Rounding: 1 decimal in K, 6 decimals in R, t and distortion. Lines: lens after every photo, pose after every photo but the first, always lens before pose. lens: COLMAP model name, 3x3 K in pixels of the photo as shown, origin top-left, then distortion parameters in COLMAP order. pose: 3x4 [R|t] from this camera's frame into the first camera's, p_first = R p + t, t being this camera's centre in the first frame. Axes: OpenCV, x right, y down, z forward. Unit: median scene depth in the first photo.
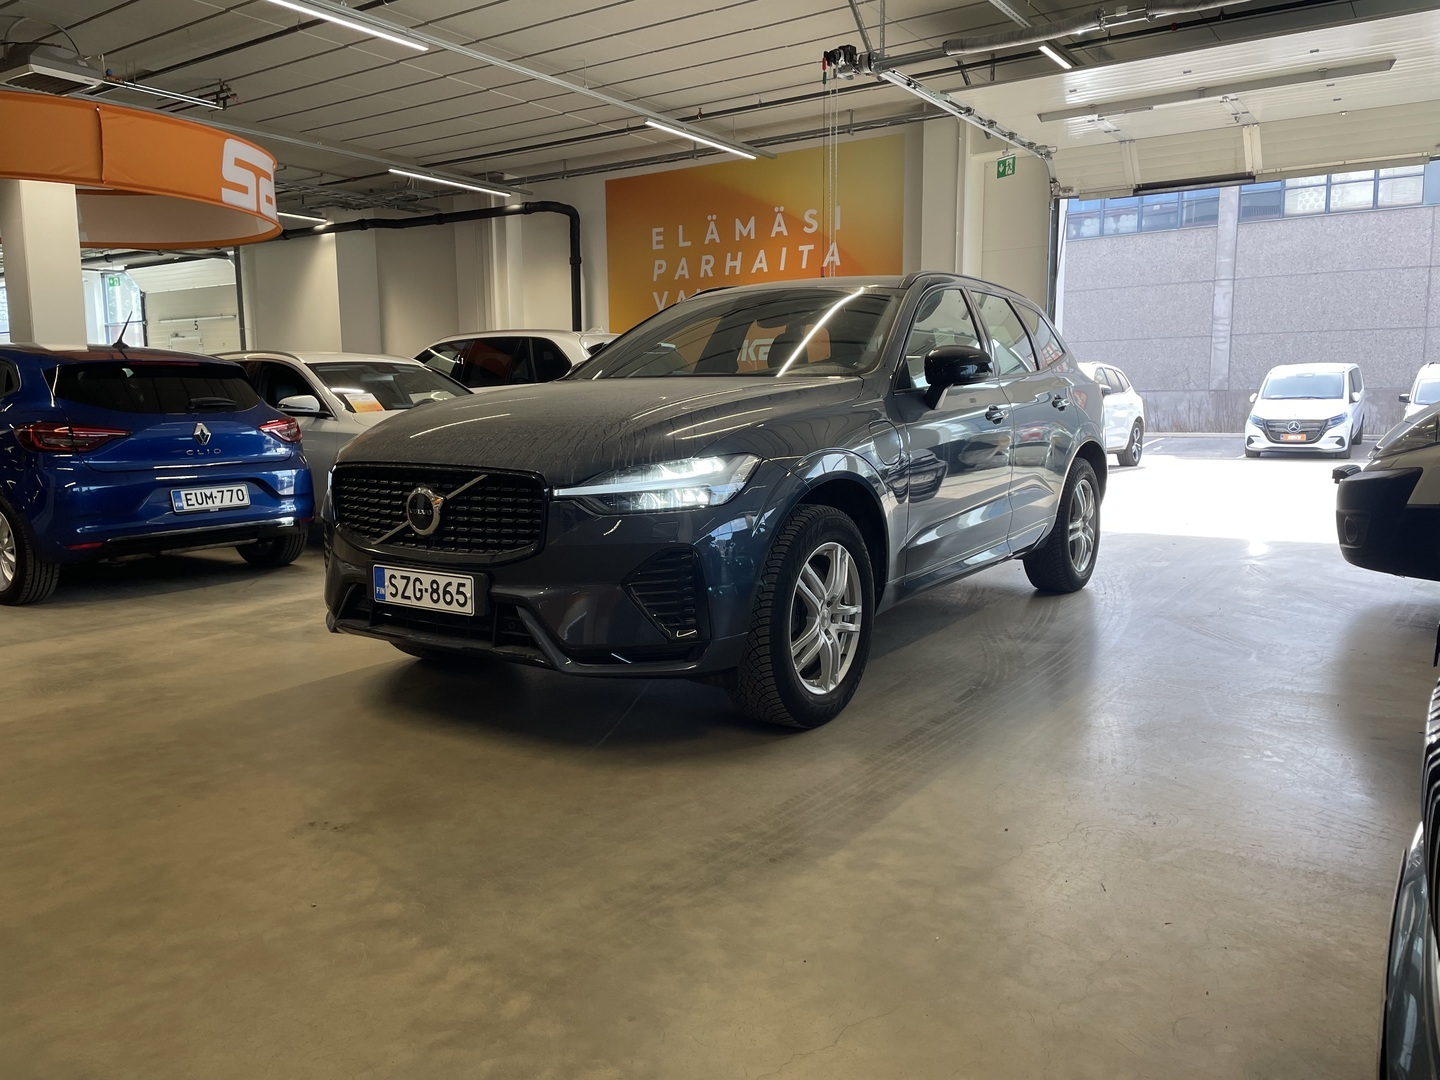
lens RADIAL K [[1083.5, 0, 719.5], [0, 1083.5, 539.9], [0, 0, 1]] dist [0.011469, -0.006700]
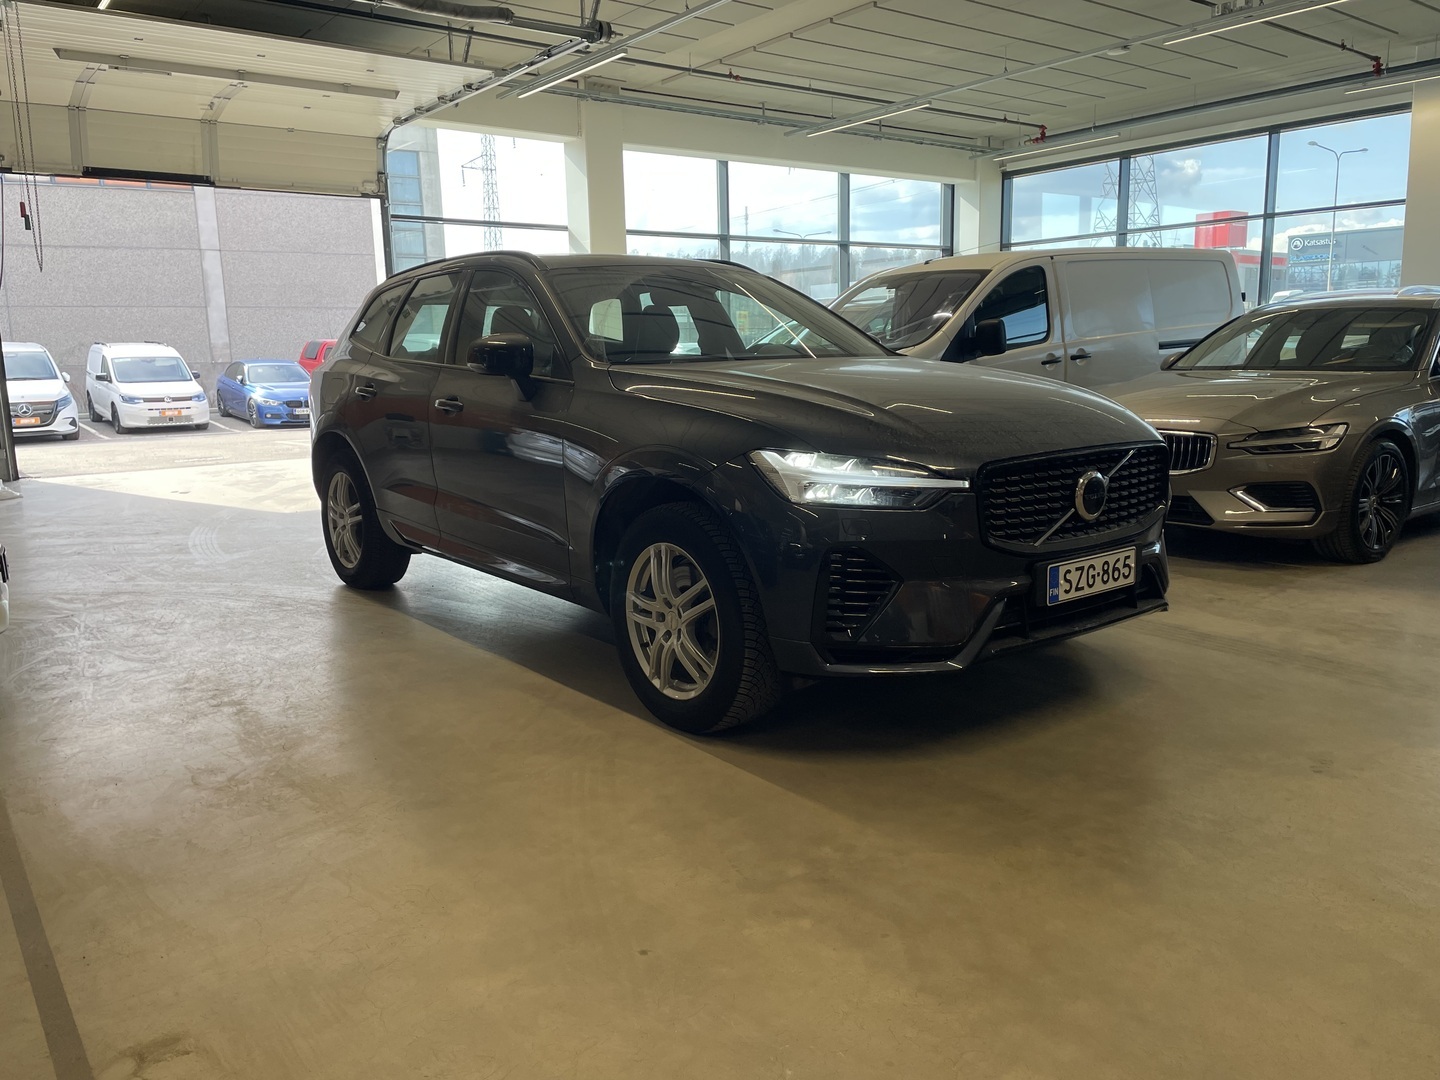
lens RADIAL K [[1083.5, 0, 720.3], [0, 1083.5, 538.0], [0, 0, 1]] dist [0.011469, -0.006700]
pose [[0.302052, -0.156452, 0.940365, -1.281044], [0.140860, 0.982937, 0.118290, -0.148624], [-0.942827, 0.096730, 0.318936, 1.000348]]
